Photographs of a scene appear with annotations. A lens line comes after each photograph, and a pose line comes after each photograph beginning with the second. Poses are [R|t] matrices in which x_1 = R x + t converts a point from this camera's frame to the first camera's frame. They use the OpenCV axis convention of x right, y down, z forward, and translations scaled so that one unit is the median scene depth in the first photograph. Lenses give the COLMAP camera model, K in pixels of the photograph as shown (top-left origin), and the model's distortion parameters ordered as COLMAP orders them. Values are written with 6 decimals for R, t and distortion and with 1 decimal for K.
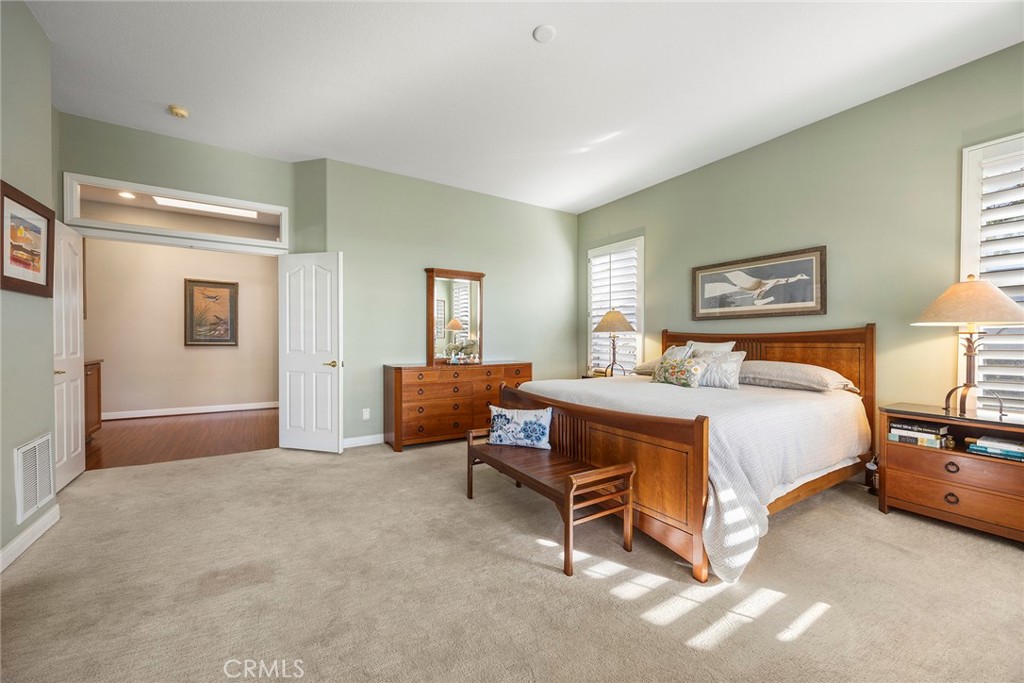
lens RADIAL K [[402.1, 0, 516.7], [0, 402.1, 342.3], [0, 0, 1]] dist [-0.005226, 0.000299]
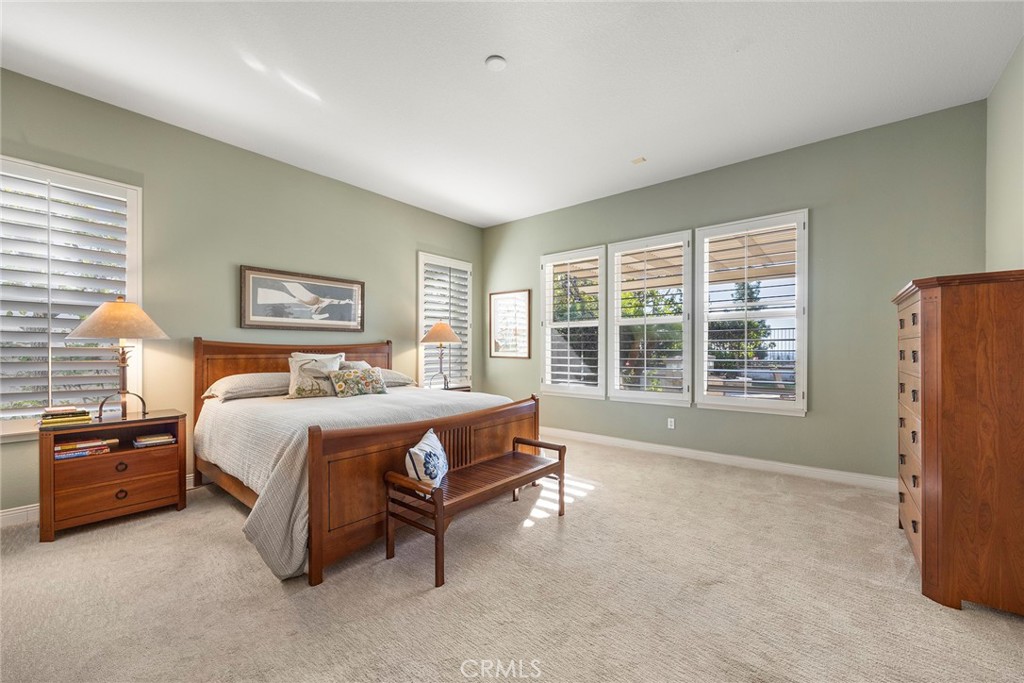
lens RADIAL K [[402.1, 0, 512.2], [0, 402.1, 351.8], [0, 0, 1]] dist [-0.005226, 0.000299]
pose [[-0.313815, -0.006741, 0.949460, -0.610779], [0.005452, 0.999946, 0.008902, -0.010750], [-0.949469, 0.007970, -0.313761, 0.836591]]
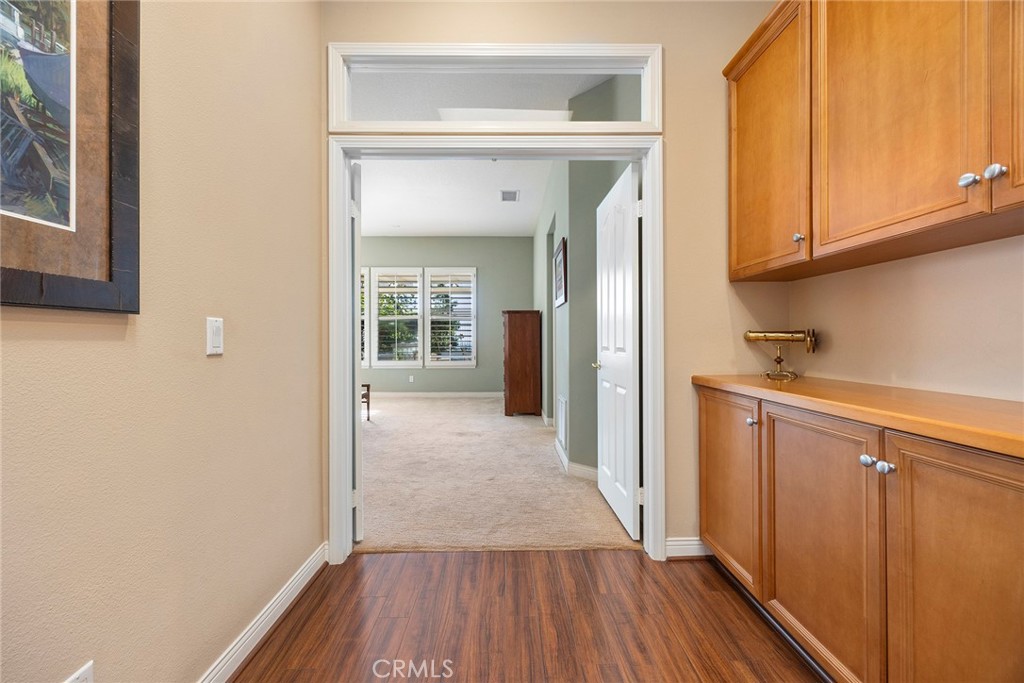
lens RADIAL K [[402.1, 0, 516.0], [0, 402.1, 340.0], [0, 0, 1]] dist [-0.005226, 0.000299]
pose [[-0.856638, 0.001940, 0.515914, -1.111773], [0.003690, 0.999990, 0.002366, 0.013293], [-0.515904, 0.003930, -0.856637, 1.461480]]
